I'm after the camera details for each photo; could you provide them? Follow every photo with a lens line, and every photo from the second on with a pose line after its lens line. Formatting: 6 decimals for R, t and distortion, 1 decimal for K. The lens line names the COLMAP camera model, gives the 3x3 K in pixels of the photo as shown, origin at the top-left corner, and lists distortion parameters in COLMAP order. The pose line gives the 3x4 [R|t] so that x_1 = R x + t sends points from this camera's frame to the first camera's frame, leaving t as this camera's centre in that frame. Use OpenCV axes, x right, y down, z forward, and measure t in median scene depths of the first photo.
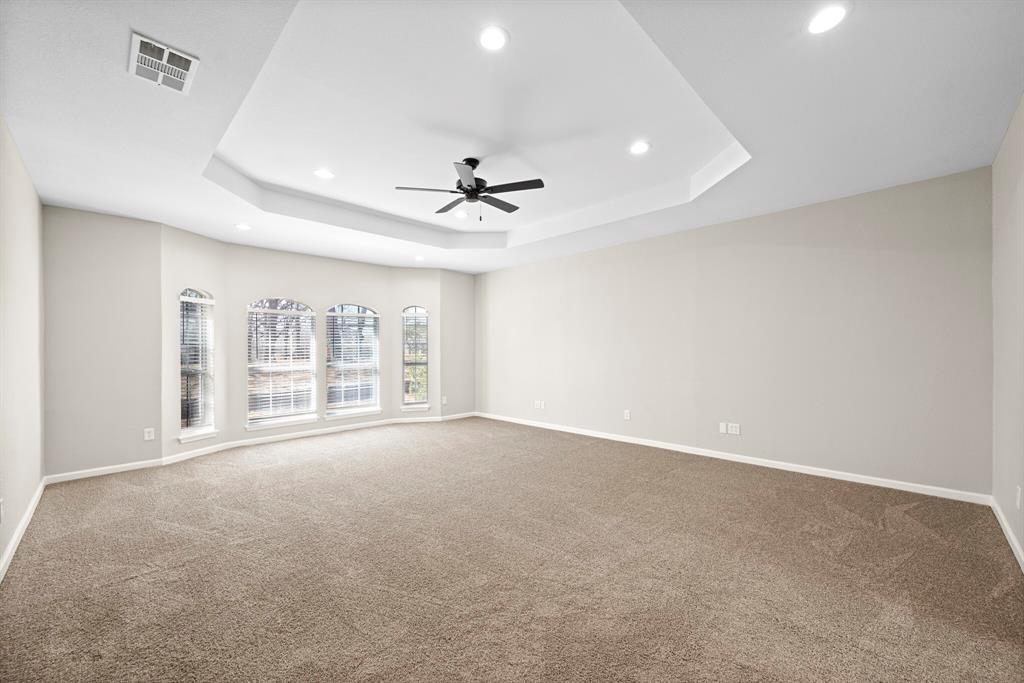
lens RADIAL K [[407.5, 0, 503.8], [0, 407.5, 347.0], [0, 0, 1]] dist [0.001268, 0.000533]
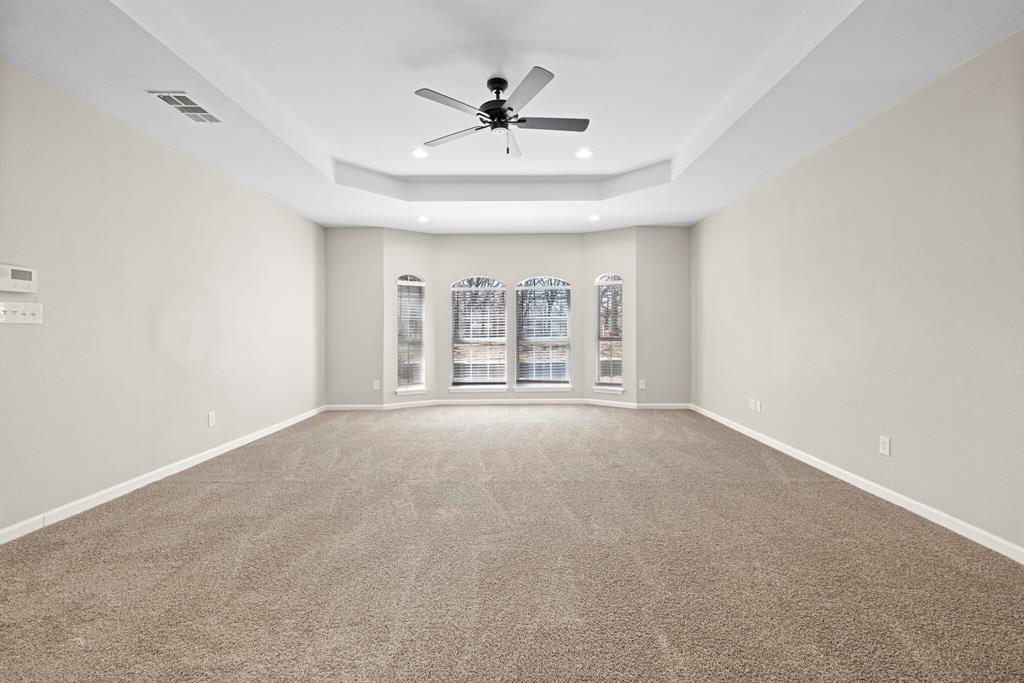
lens RADIAL K [[407.5, 0, 511.8], [0, 407.5, 323.7], [0, 0, 1]] dist [0.001268, 0.000533]
pose [[0.710312, -0.003237, -0.703880, 0.326385], [0.002190, 0.999995, -0.002389, 0.011734], [0.703884, 0.000156, 0.710315, 0.295747]]
